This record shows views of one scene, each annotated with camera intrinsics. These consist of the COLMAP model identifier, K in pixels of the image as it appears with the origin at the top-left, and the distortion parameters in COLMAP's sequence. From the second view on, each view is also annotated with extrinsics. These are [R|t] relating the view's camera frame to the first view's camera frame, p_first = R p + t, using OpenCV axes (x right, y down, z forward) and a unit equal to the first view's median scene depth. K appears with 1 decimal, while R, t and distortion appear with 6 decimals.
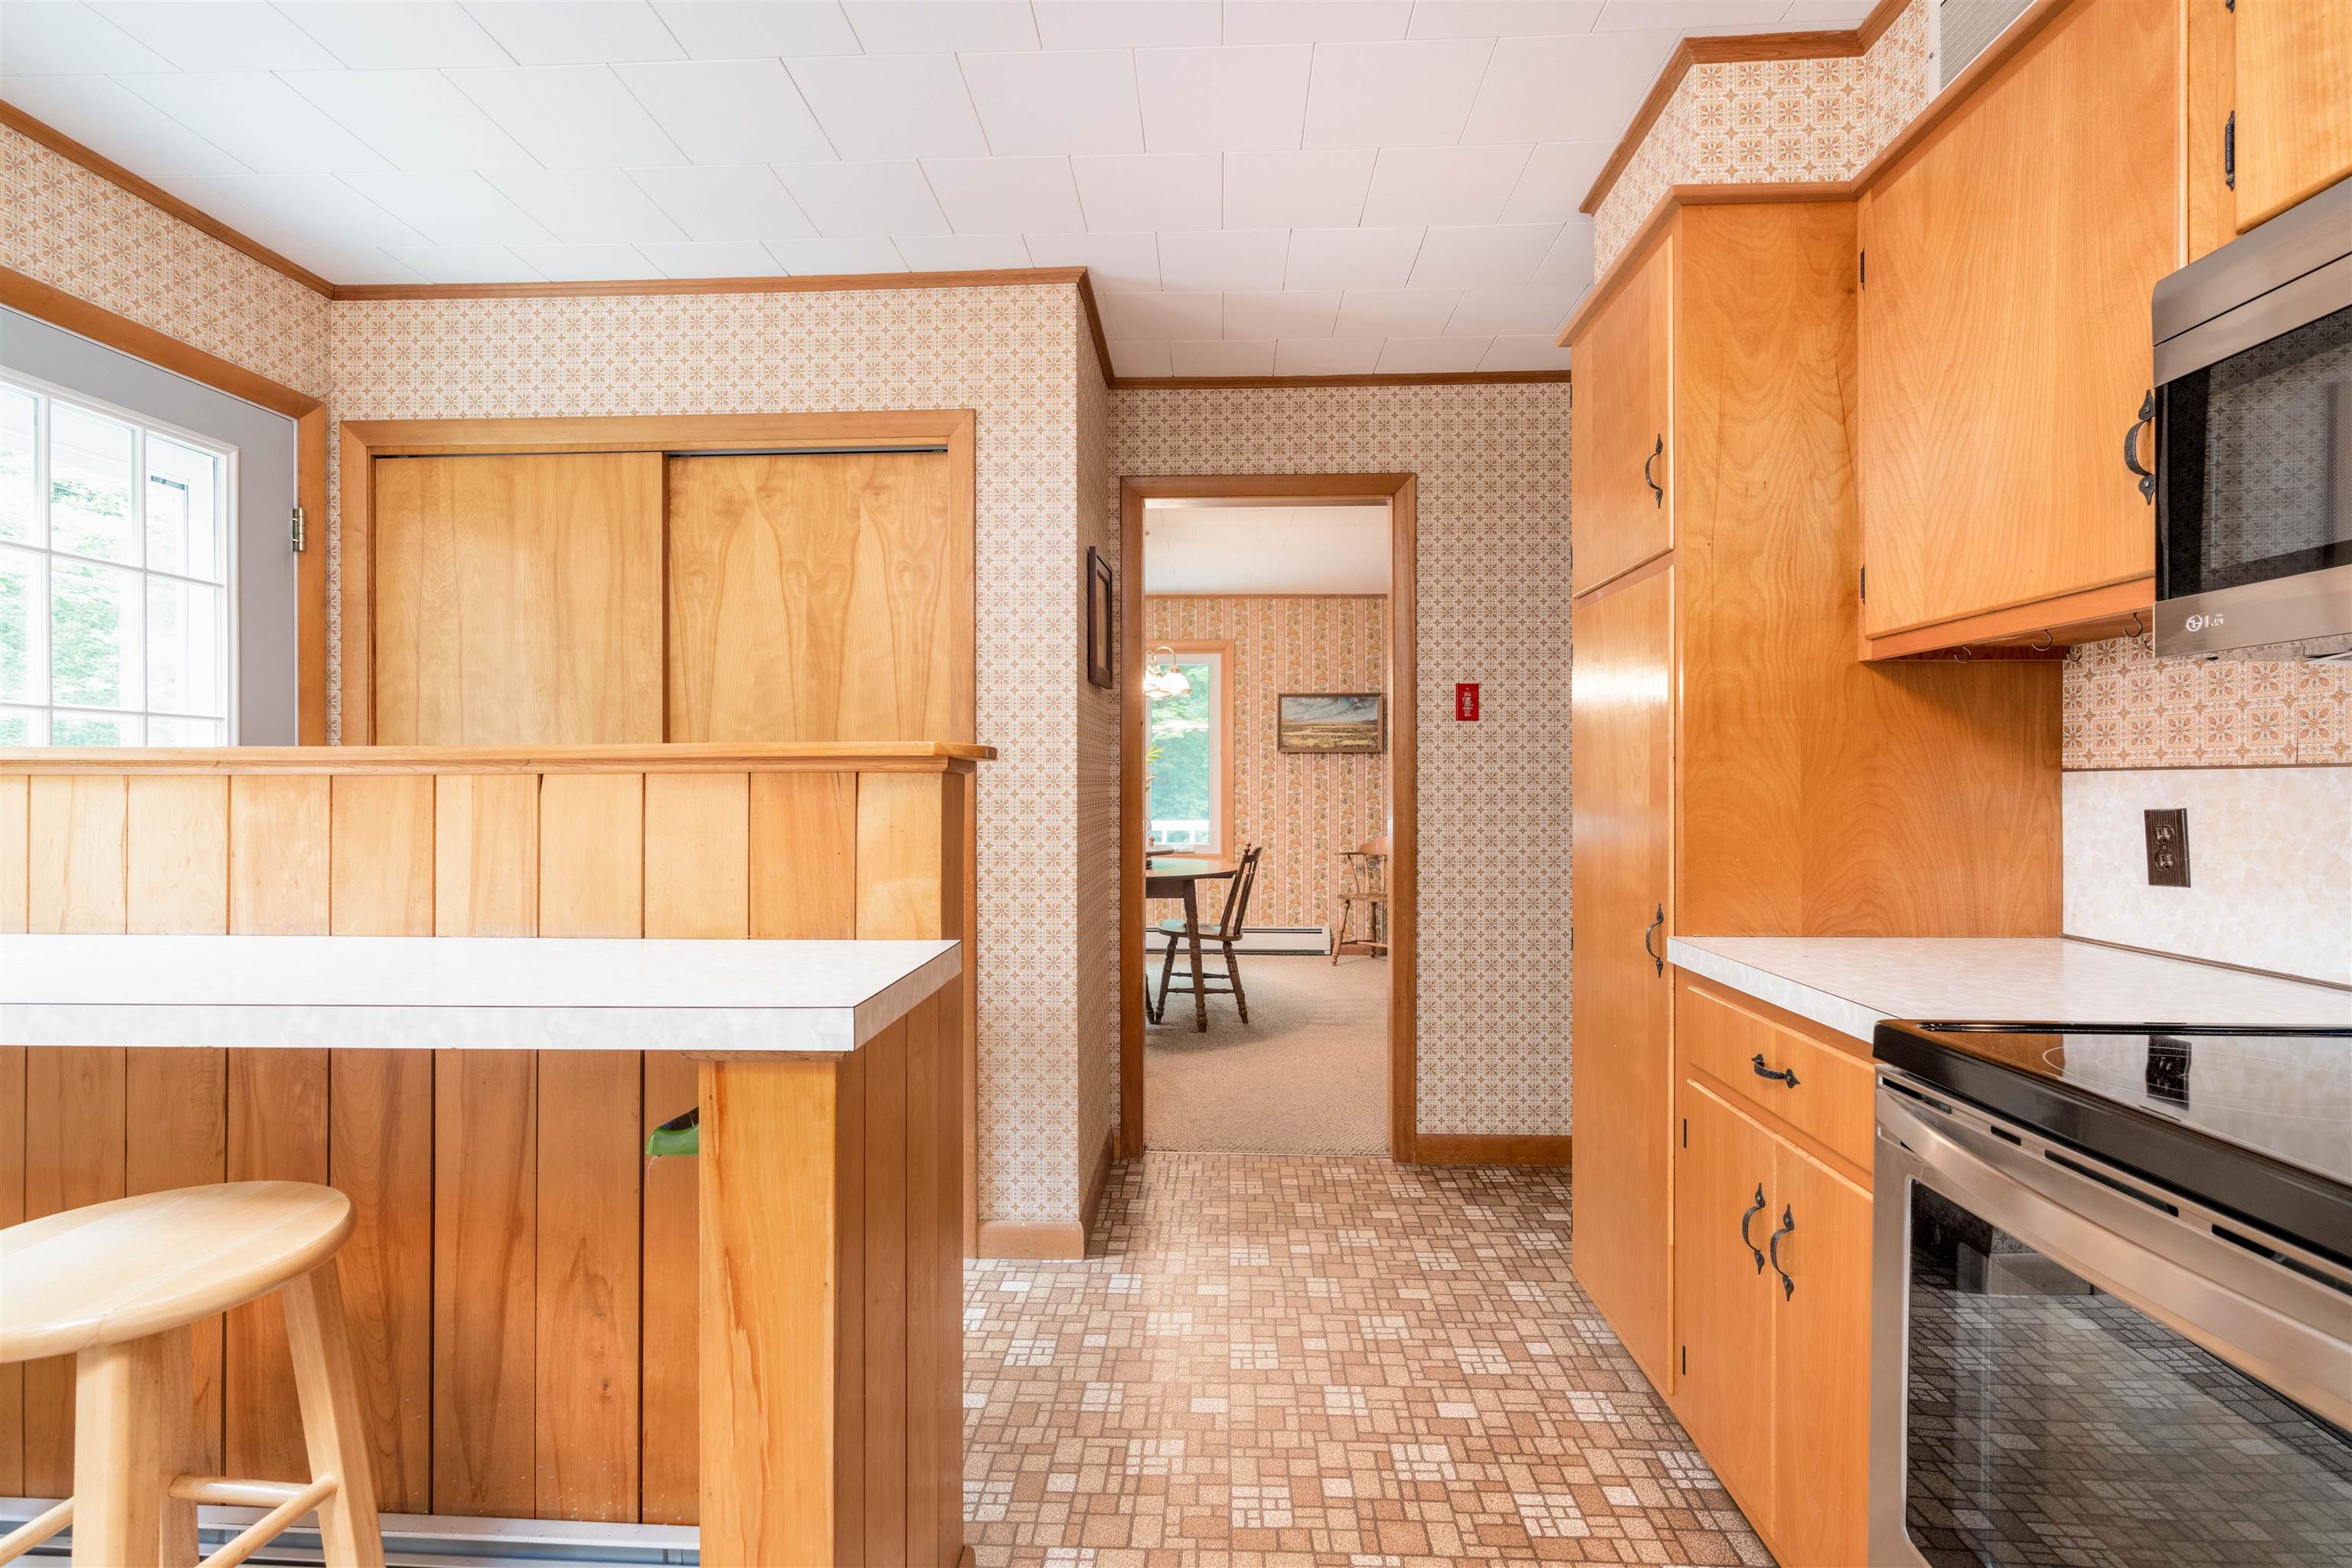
lens RADIAL K [[1076.6, 0, 1177.5], [0, 1076.6, 787.1], [0, 0, 1]] dist [-0.009498, 0.003695]
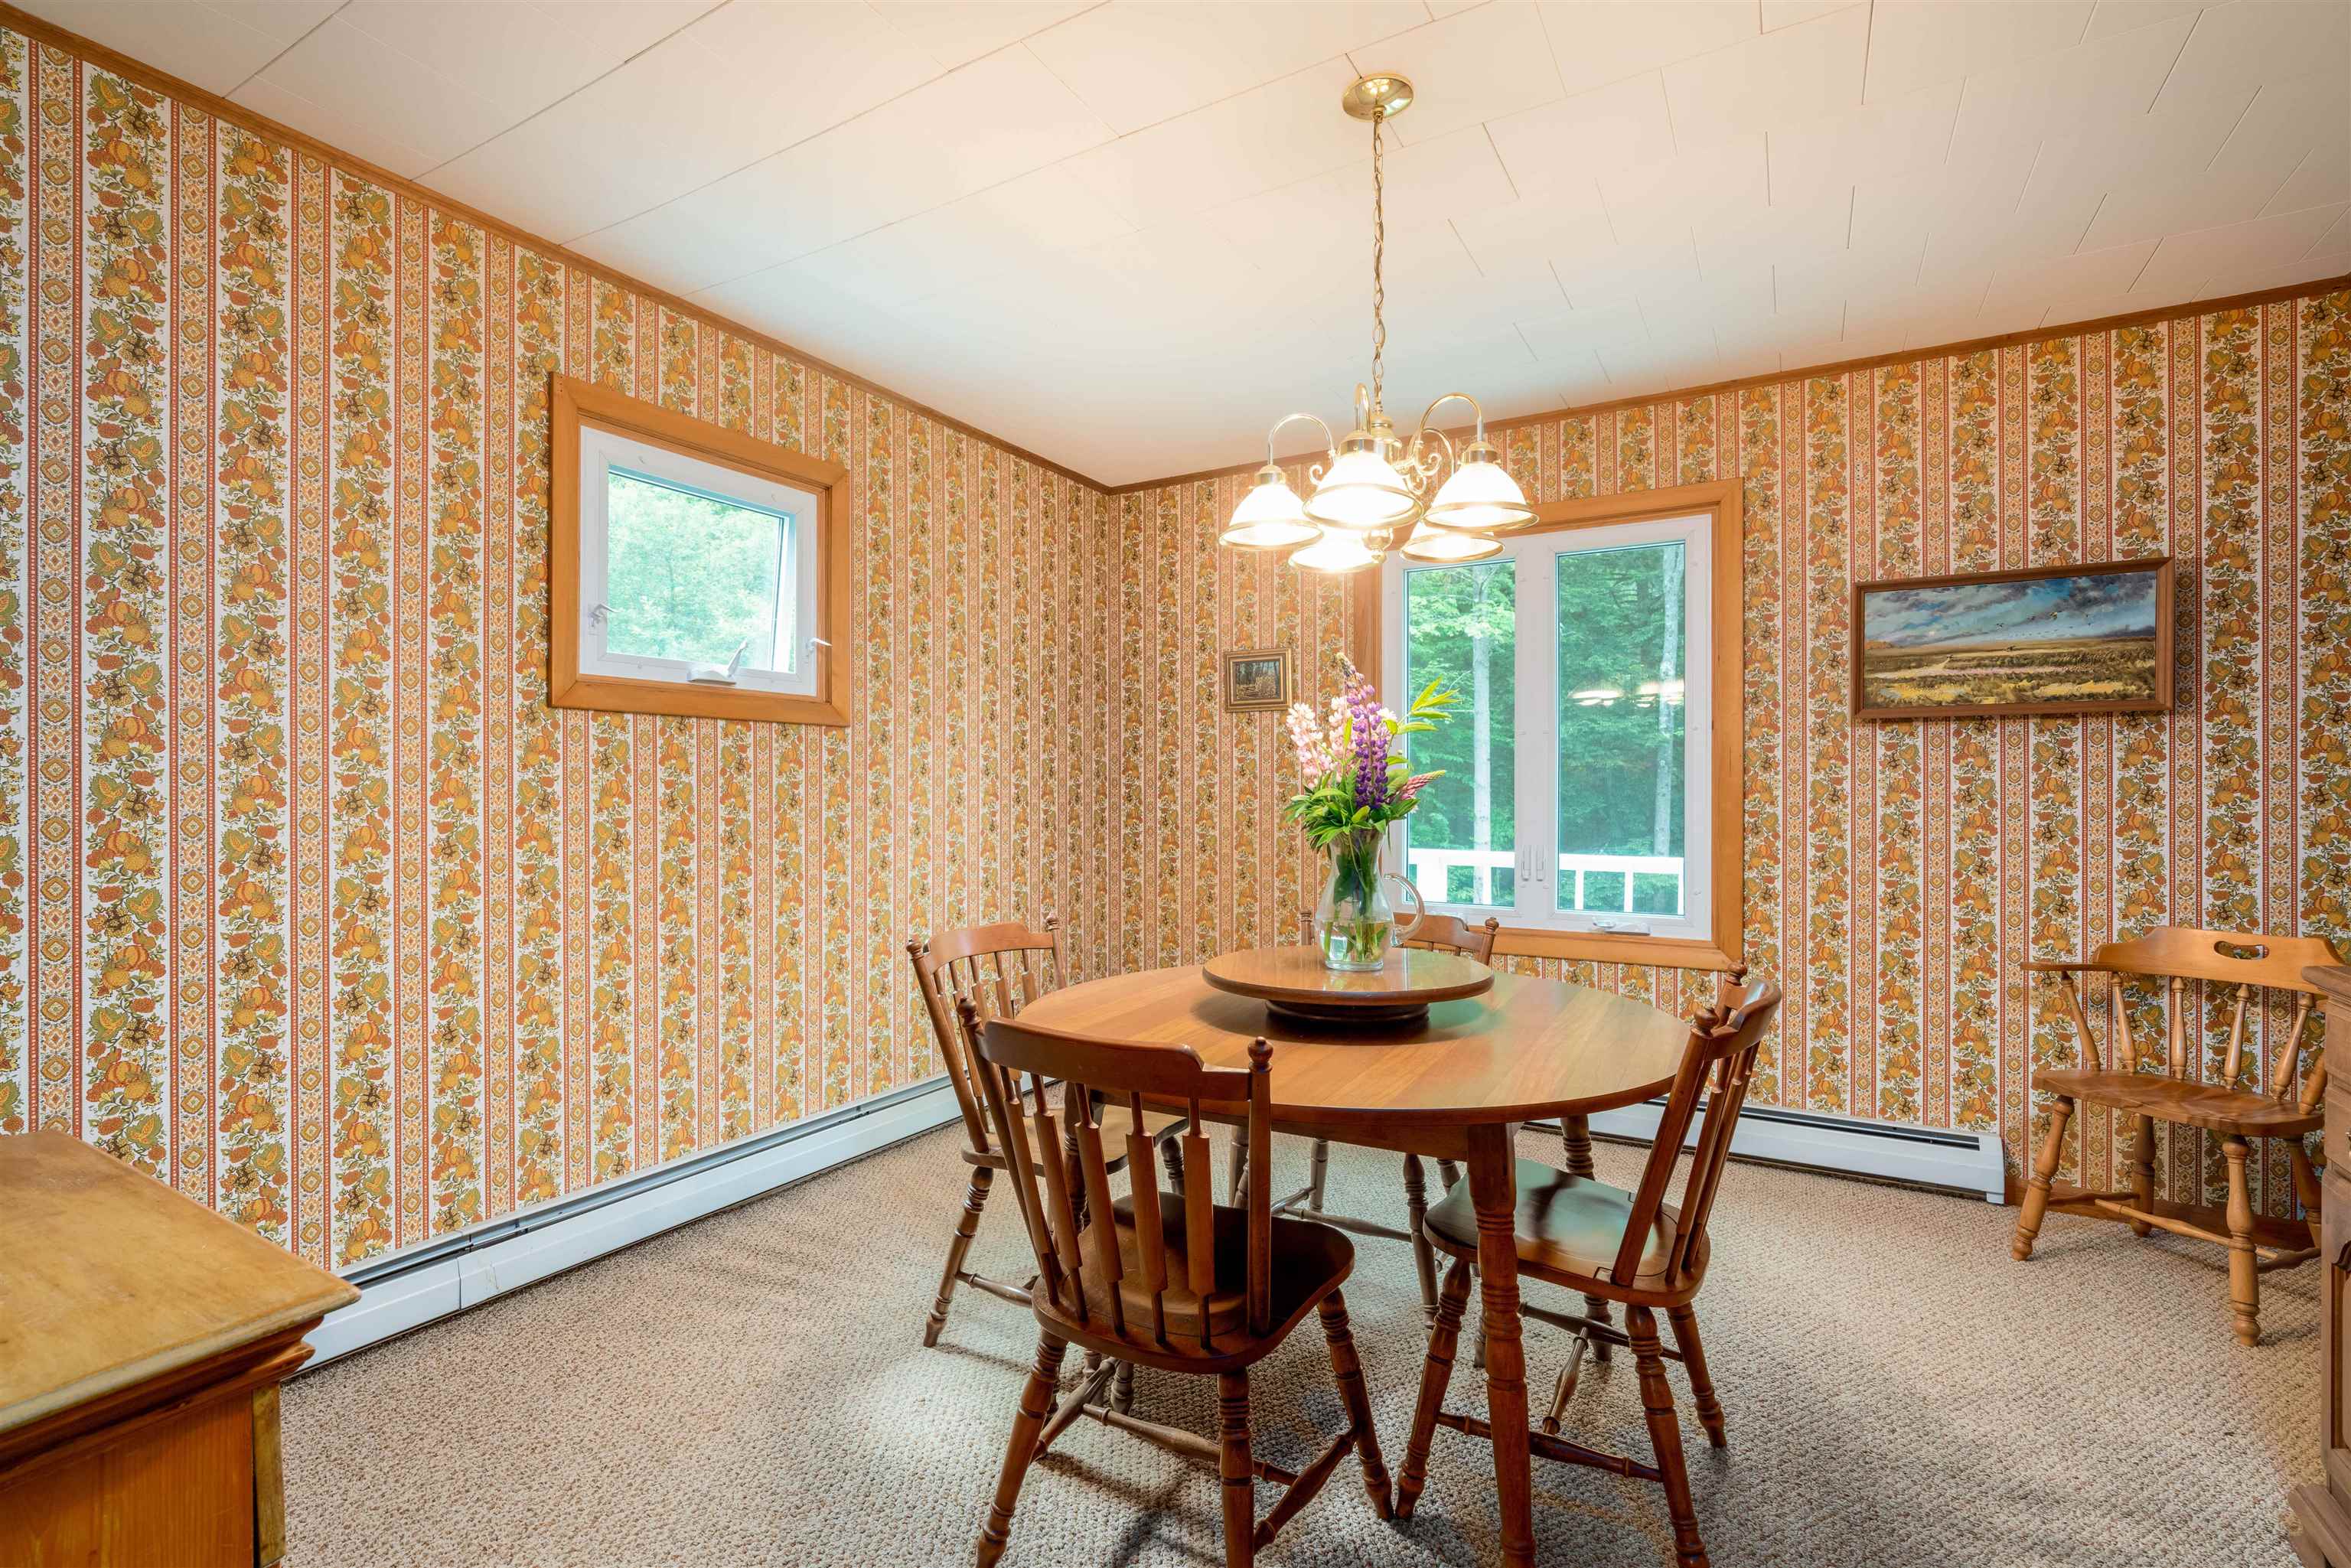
lens RADIAL K [[1076.1, 0, 1167.1], [0, 1076.1, 785.3], [0, 0, 1]] dist [-0.009498, 0.003695]
pose [[0.882701, -0.000356, -0.469934, 0.051659], [-0.002342, 0.999984, -0.005155, -0.002765], [0.469929, 0.005651, 0.882686, 0.485723]]
